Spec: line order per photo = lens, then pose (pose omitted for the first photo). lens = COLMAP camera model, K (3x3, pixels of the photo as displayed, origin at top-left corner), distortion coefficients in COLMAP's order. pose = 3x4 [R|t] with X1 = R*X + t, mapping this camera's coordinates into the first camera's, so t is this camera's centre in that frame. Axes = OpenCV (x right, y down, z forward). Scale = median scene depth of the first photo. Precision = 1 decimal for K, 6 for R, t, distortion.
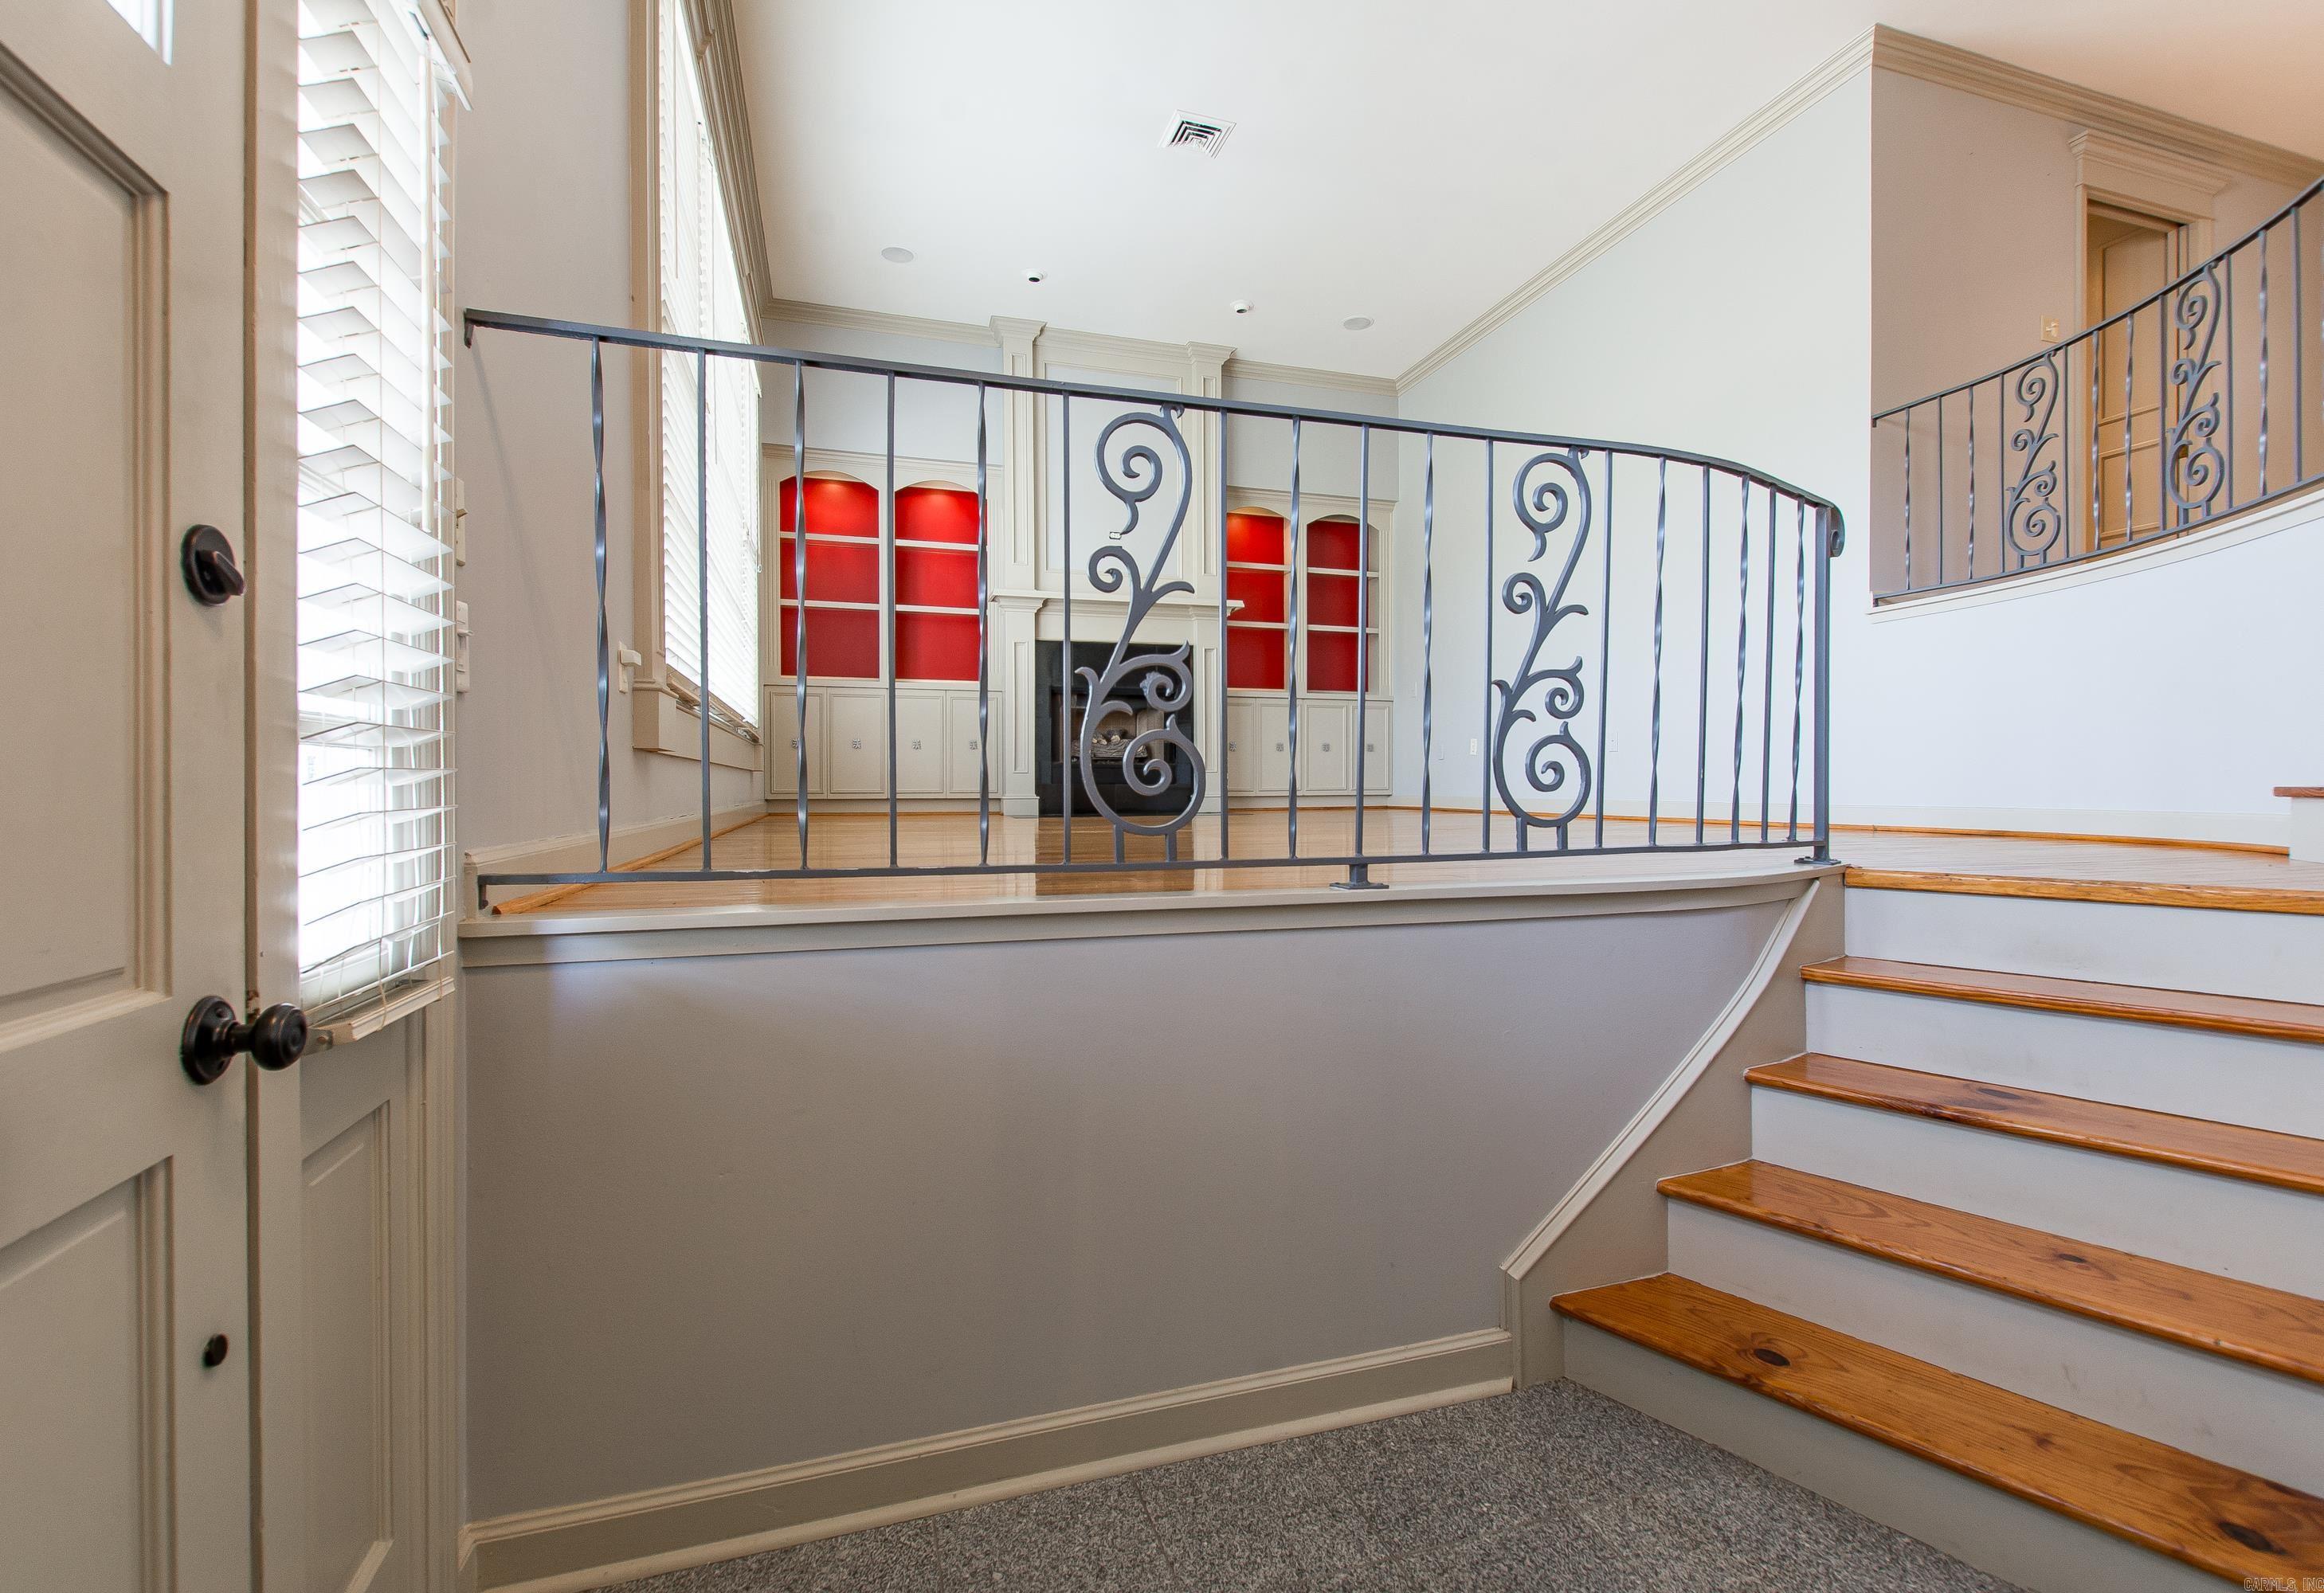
lens RADIAL K [[1045.5, 0, 1172.8], [0, 1045.5, 803.4], [0, 0, 1]] dist [-0.001005, -0.000651]
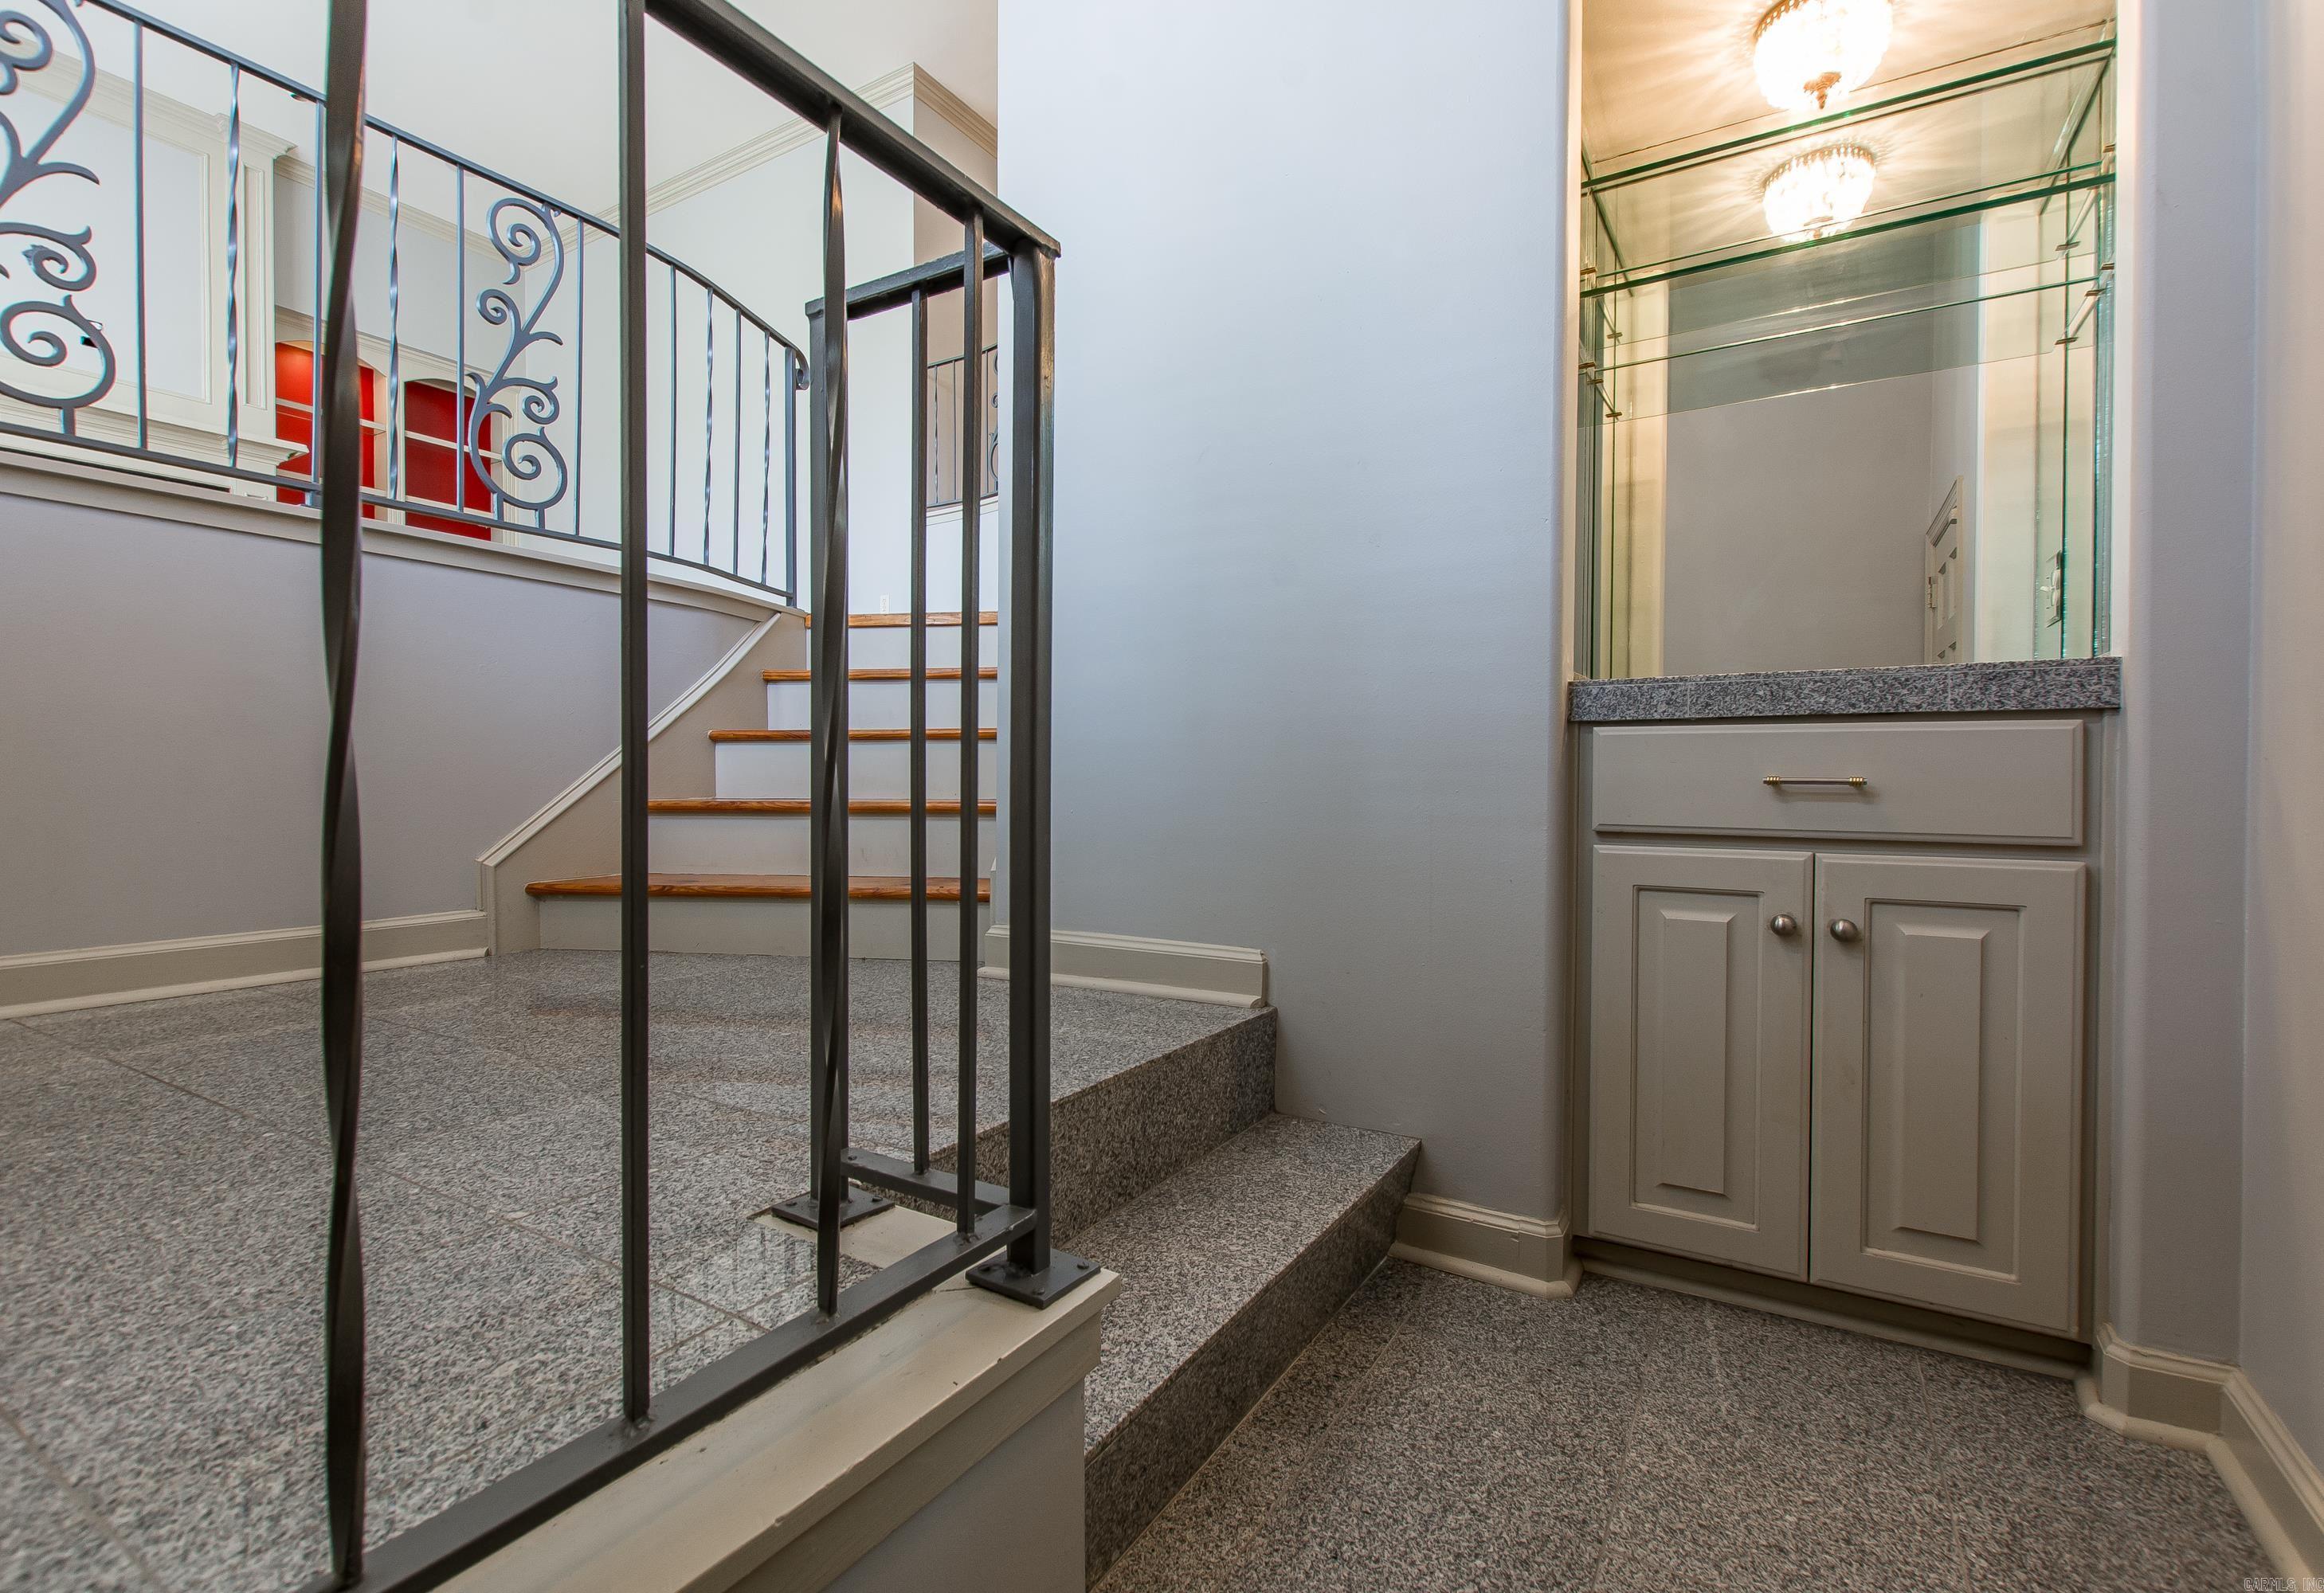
lens RADIAL K [[1045.5, 0, 1178.1], [0, 1045.5, 778.4], [0, 0, 1]] dist [-0.001005, -0.000651]
pose [[0.740781, -0.004431, 0.671732, 0.101116], [0.007131, 0.999974, -0.001268, 0.347059], [-0.671709, 0.005729, 0.740793, -0.420091]]
